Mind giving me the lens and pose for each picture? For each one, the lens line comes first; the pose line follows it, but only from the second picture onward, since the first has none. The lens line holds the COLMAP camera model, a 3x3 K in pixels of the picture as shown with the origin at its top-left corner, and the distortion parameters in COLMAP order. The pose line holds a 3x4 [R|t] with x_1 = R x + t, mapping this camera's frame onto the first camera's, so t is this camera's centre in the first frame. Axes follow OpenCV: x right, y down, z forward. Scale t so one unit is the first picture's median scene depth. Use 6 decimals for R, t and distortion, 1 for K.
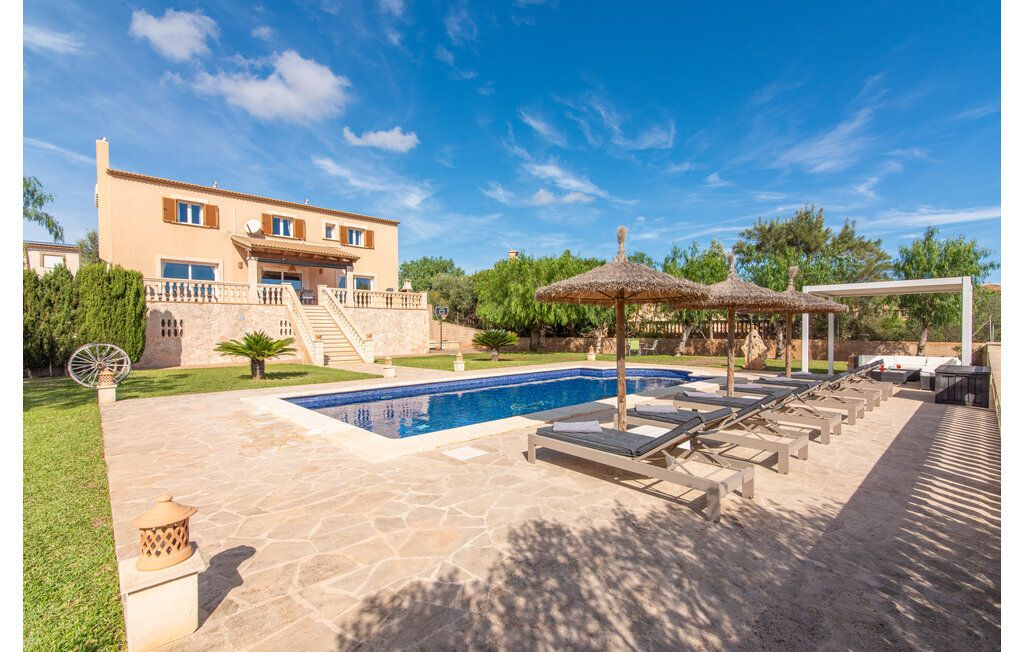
lens RADIAL K [[444.5, 0, 517.4], [0, 444.5, 338.9], [0, 0, 1]] dist [0.006559, 0.000795]
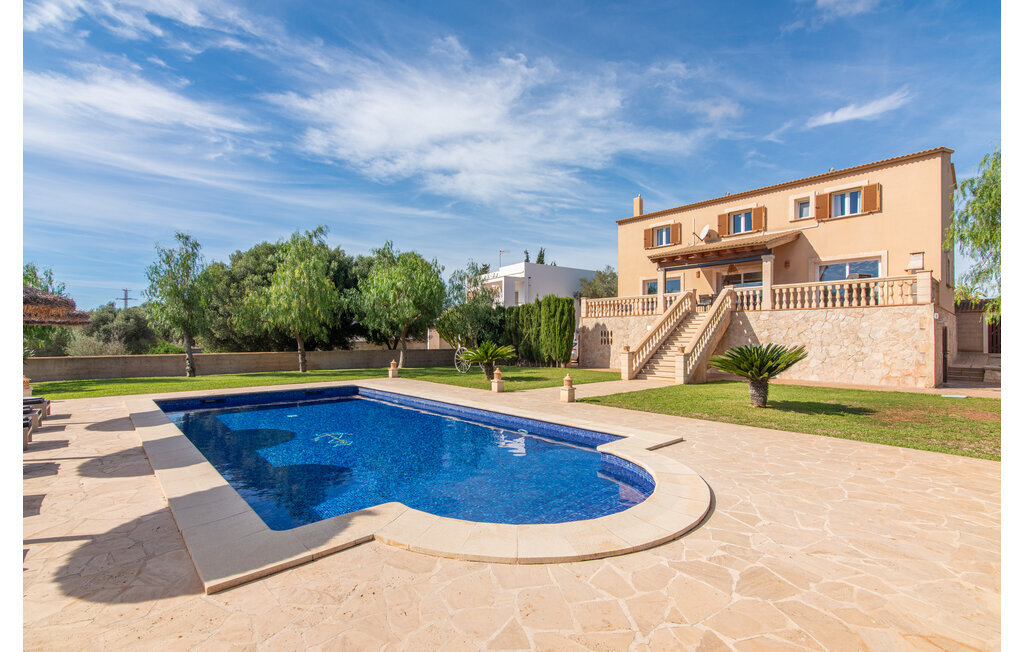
lens RADIAL K [[444.5, 0, 511.2], [0, 444.5, 329.3], [0, 0, 1]] dist [0.006559, 0.000795]
pose [[-0.019593, -0.005054, -0.999795, 0.422915], [-0.015648, 0.999866, -0.004748, -0.032889], [0.999686, 0.015552, -0.019669, 0.658303]]
